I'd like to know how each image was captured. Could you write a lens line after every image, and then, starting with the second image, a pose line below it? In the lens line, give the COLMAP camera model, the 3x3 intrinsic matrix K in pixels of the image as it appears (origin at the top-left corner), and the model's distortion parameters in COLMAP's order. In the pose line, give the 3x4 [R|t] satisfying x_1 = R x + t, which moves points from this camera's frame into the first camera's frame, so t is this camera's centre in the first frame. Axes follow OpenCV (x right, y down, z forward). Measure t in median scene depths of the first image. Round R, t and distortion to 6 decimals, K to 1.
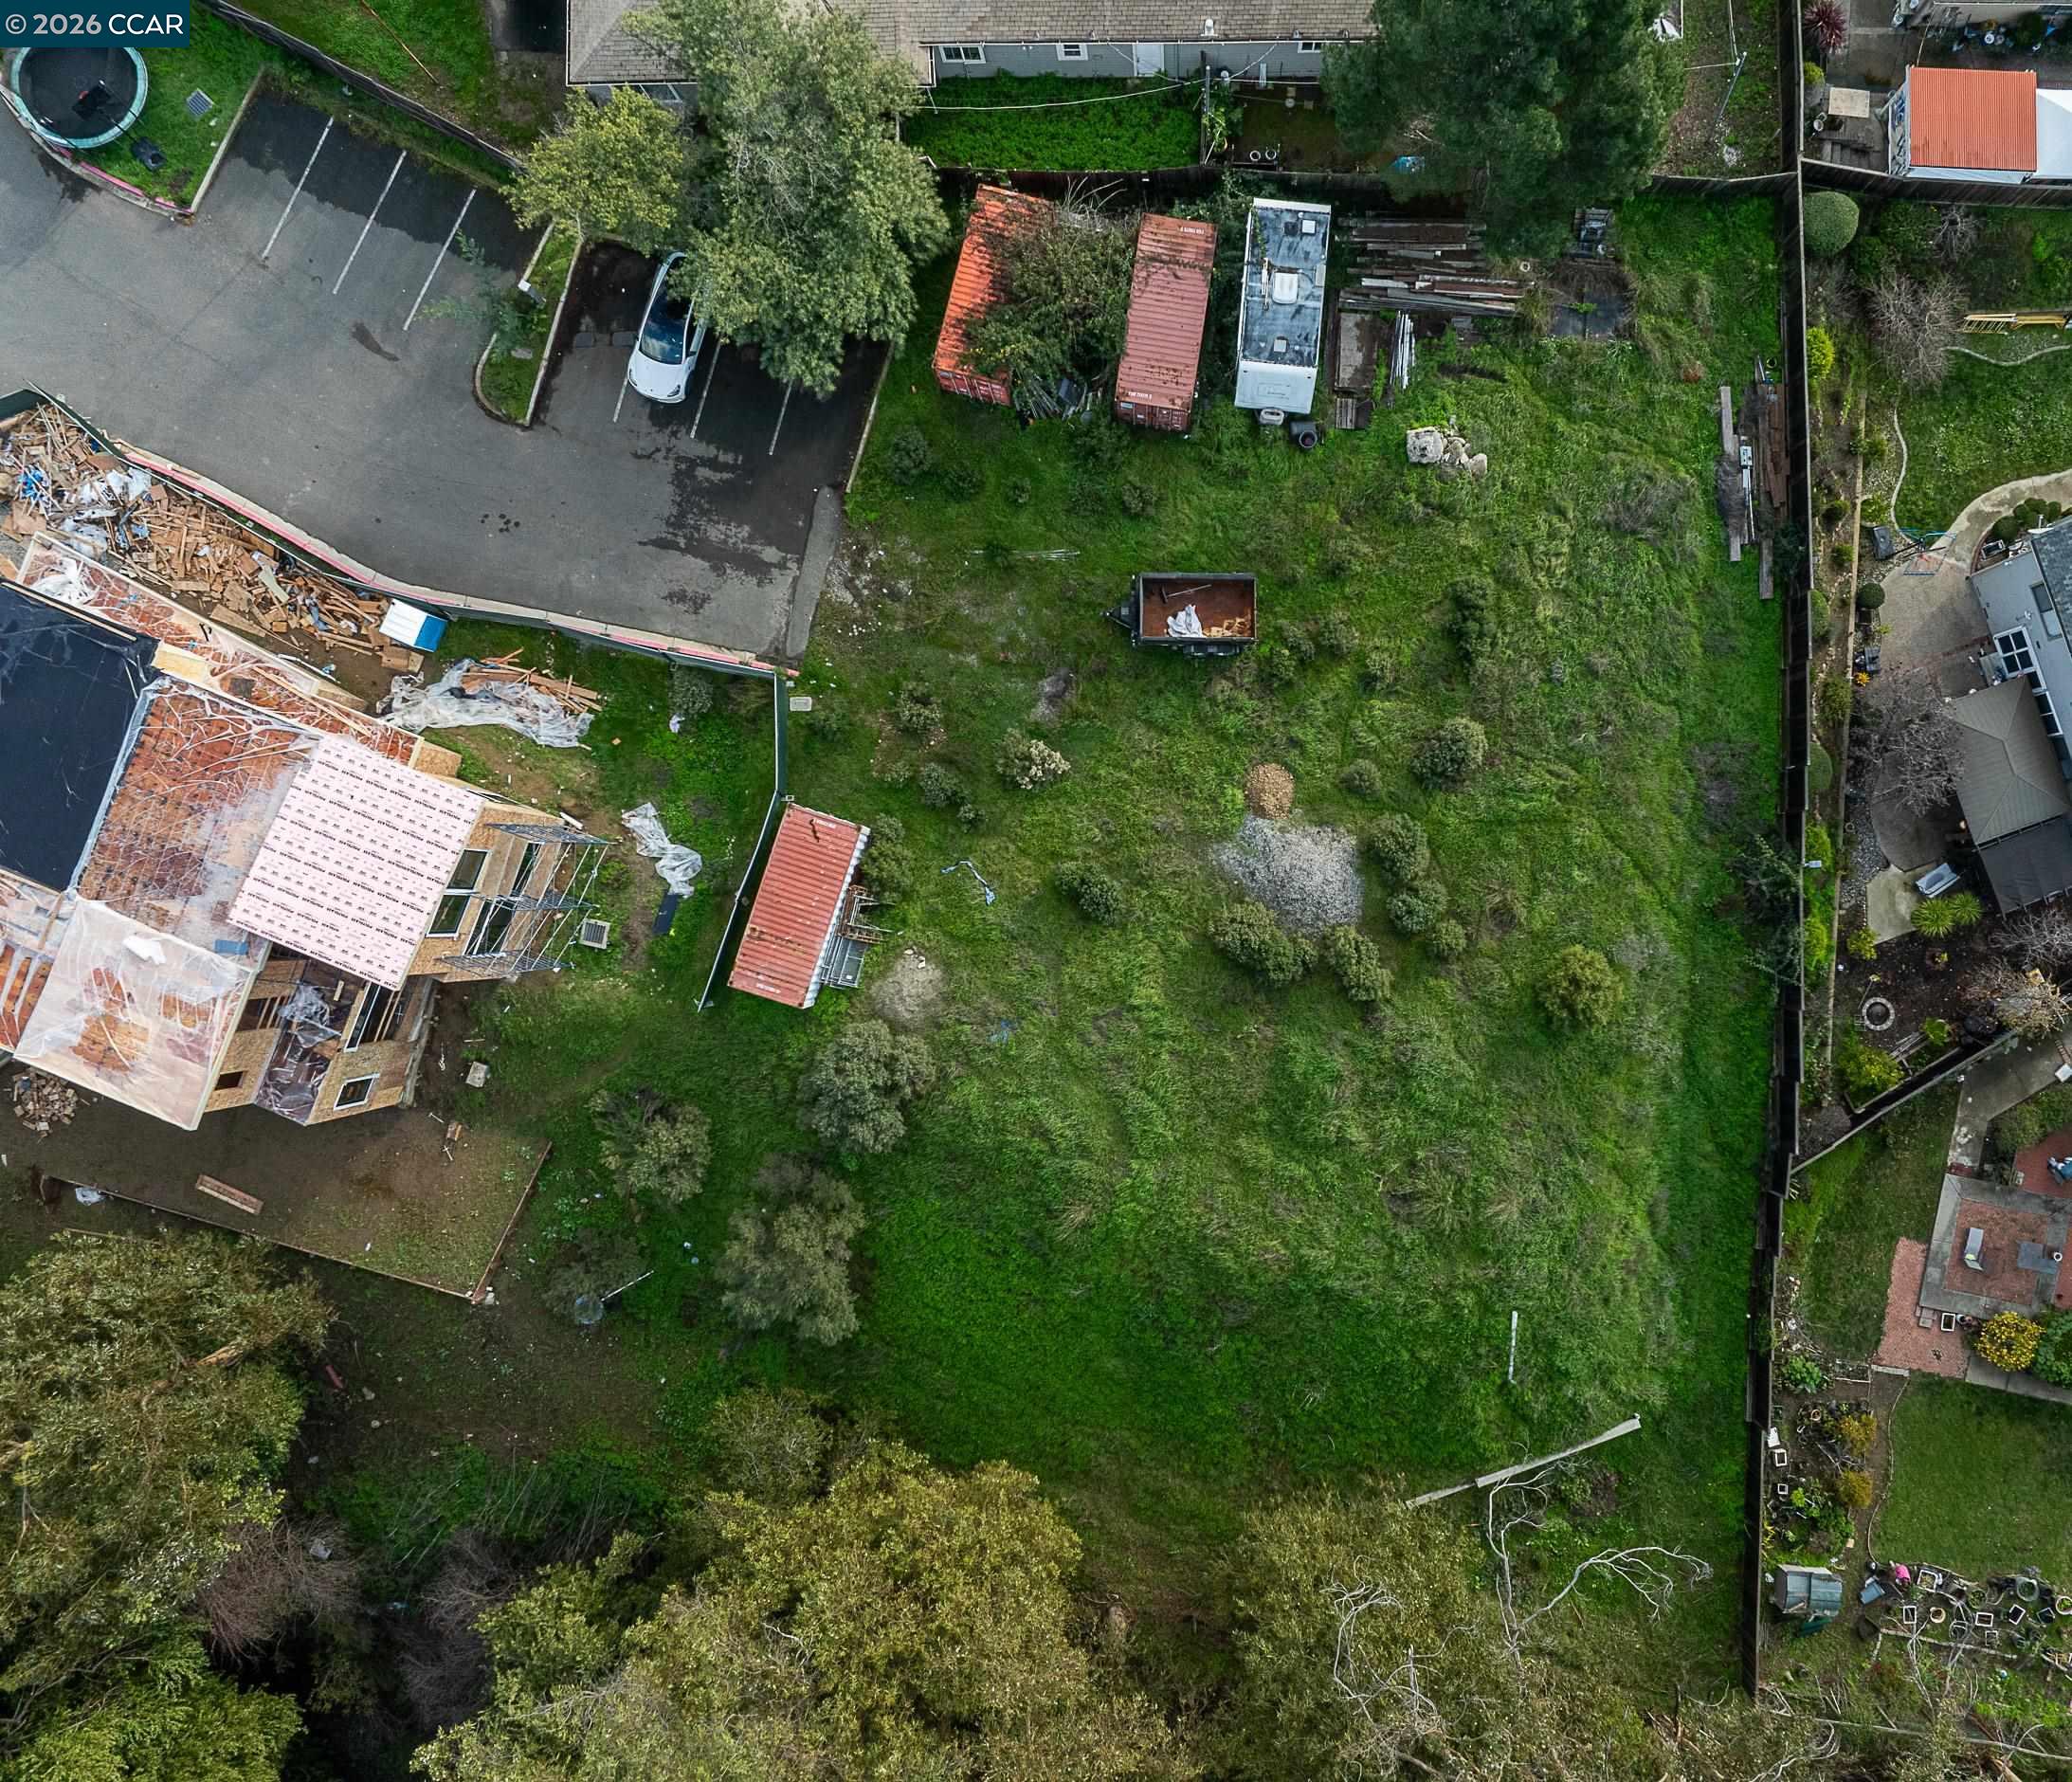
lens RADIAL K [[1668.4, 0, 1193.9], [0, 1668.4, 884.4], [0, 0, 1]] dist [-0.035879, -0.003334]
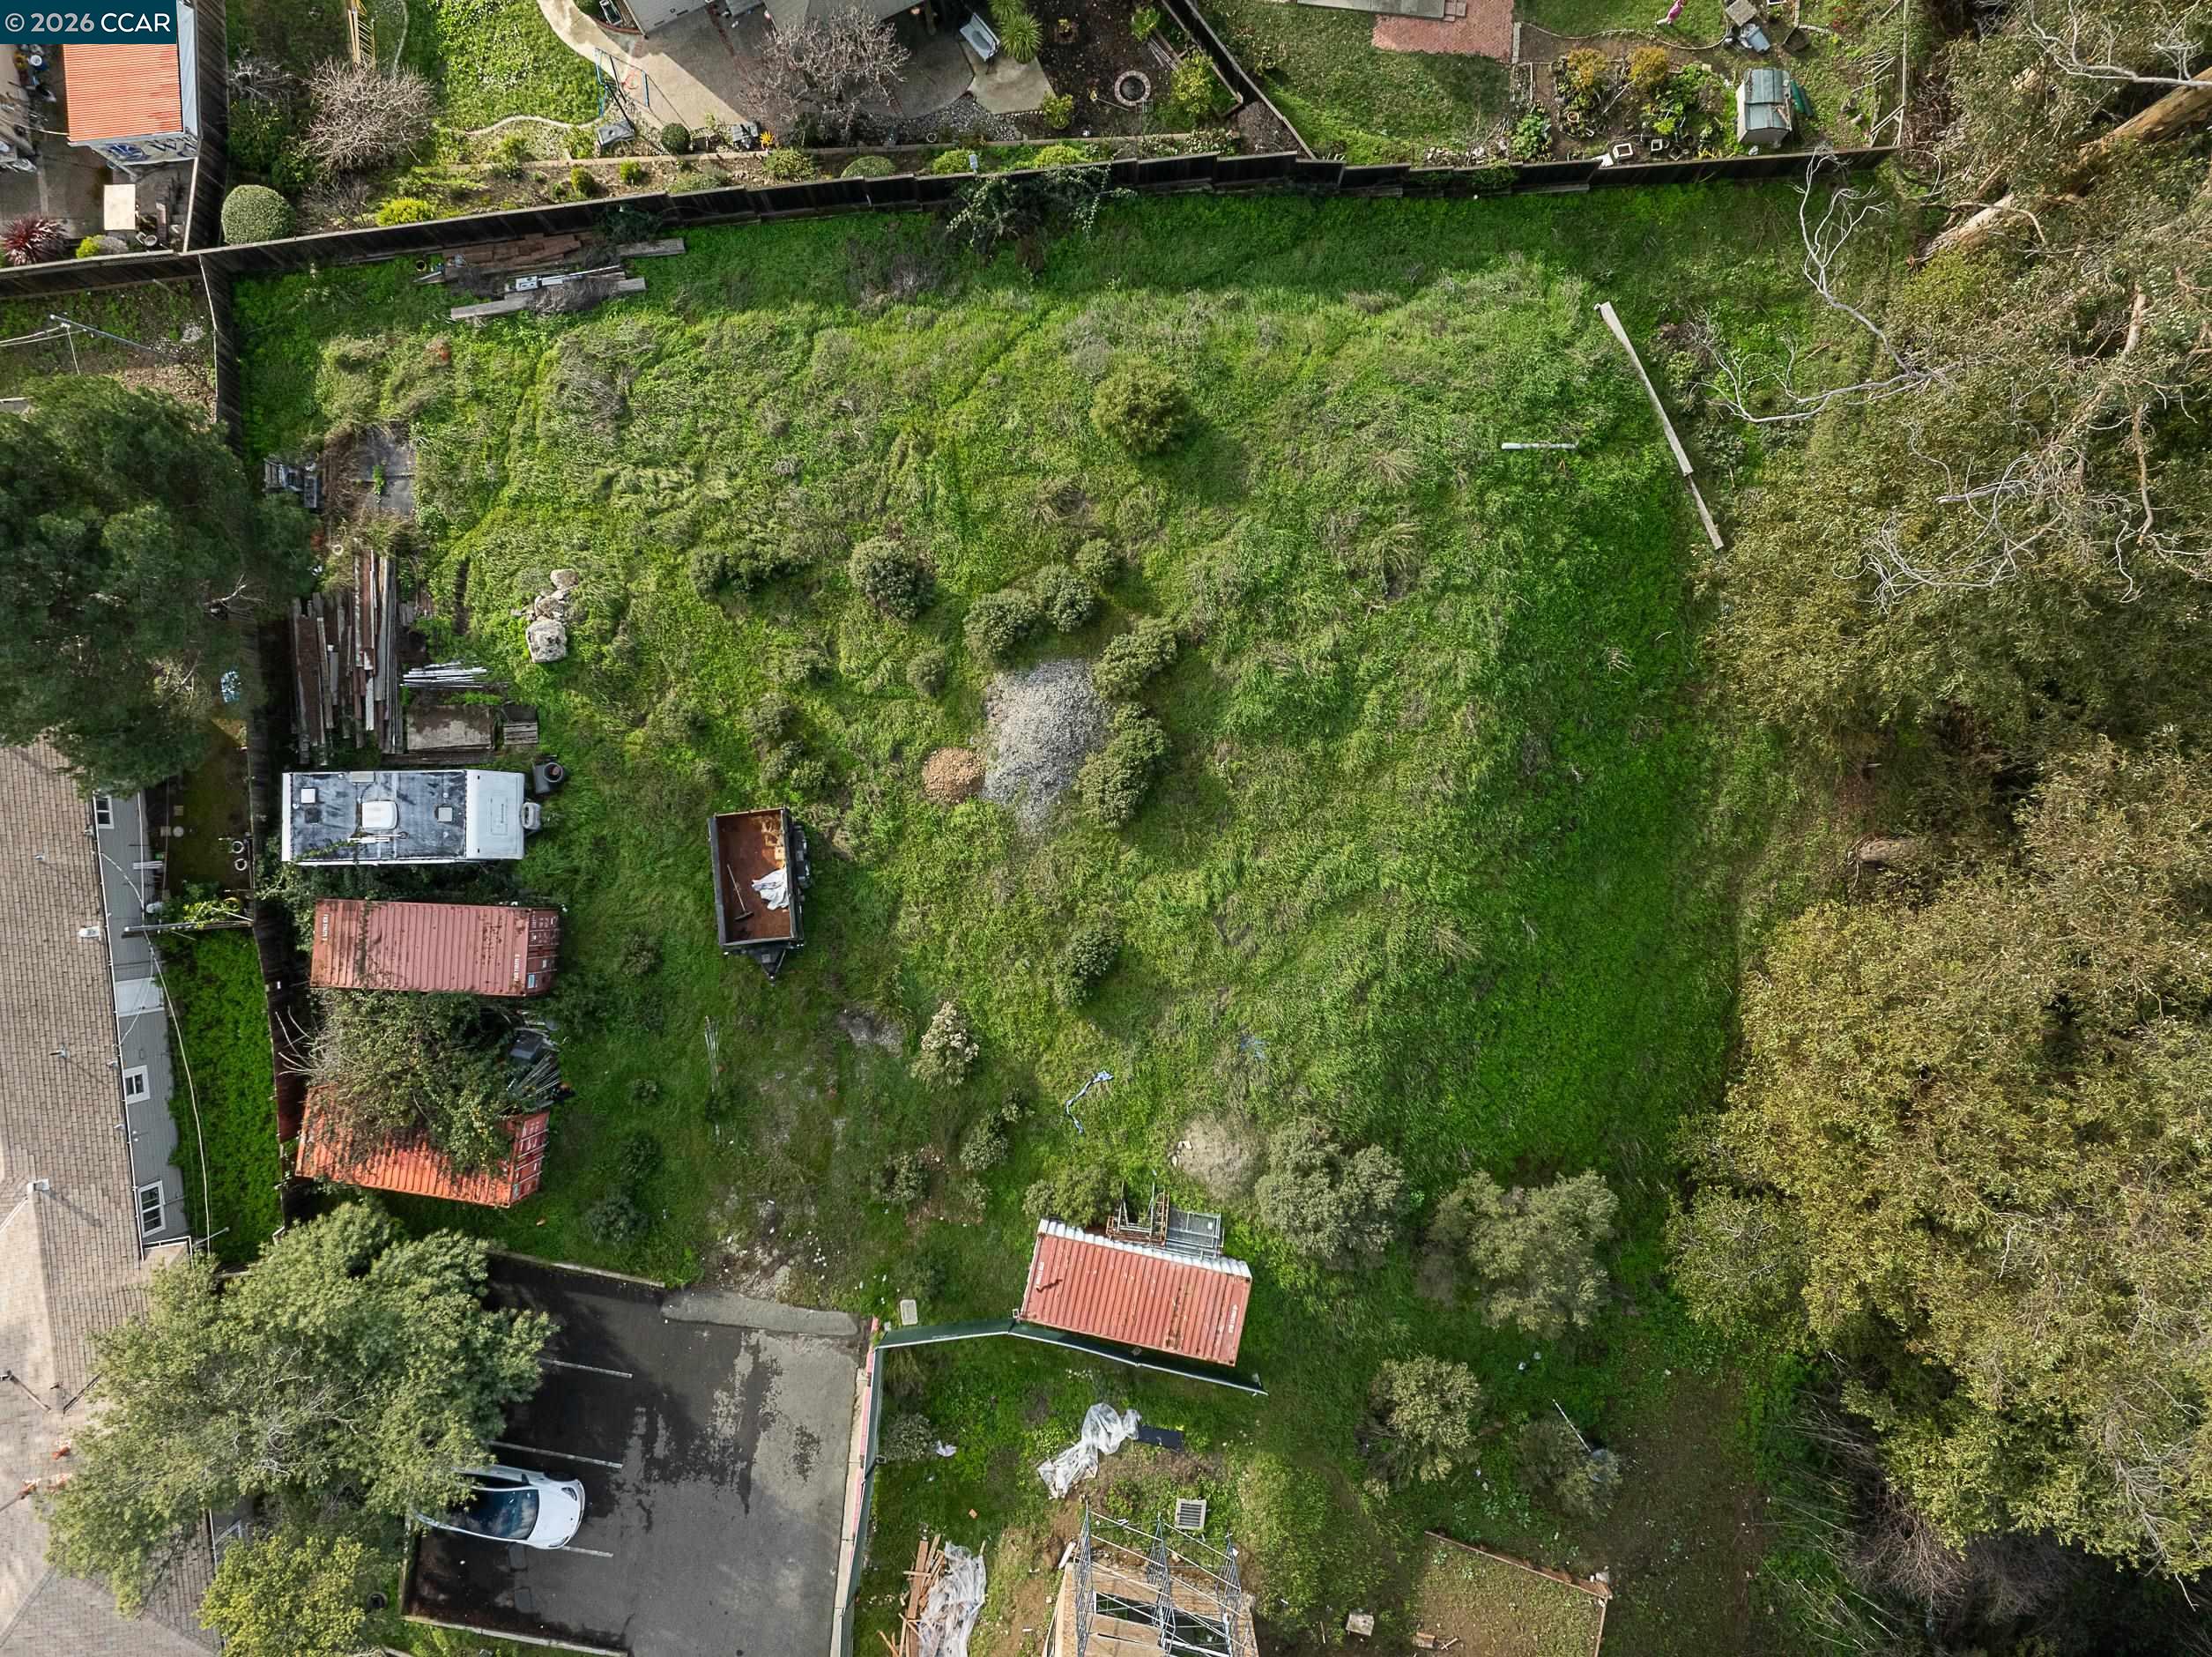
lens RADIAL K [[1558.3, 0, 1106.0], [0, 1558.3, 828.5], [0, 0, 1]] dist [-0.026214, -0.042680]
pose [[-0.102336, -0.994681, 0.011663, -0.000778], [0.994581, -0.102096, 0.019644, 0.005814], [-0.018349, 0.013610, 0.999739, 0.169271]]
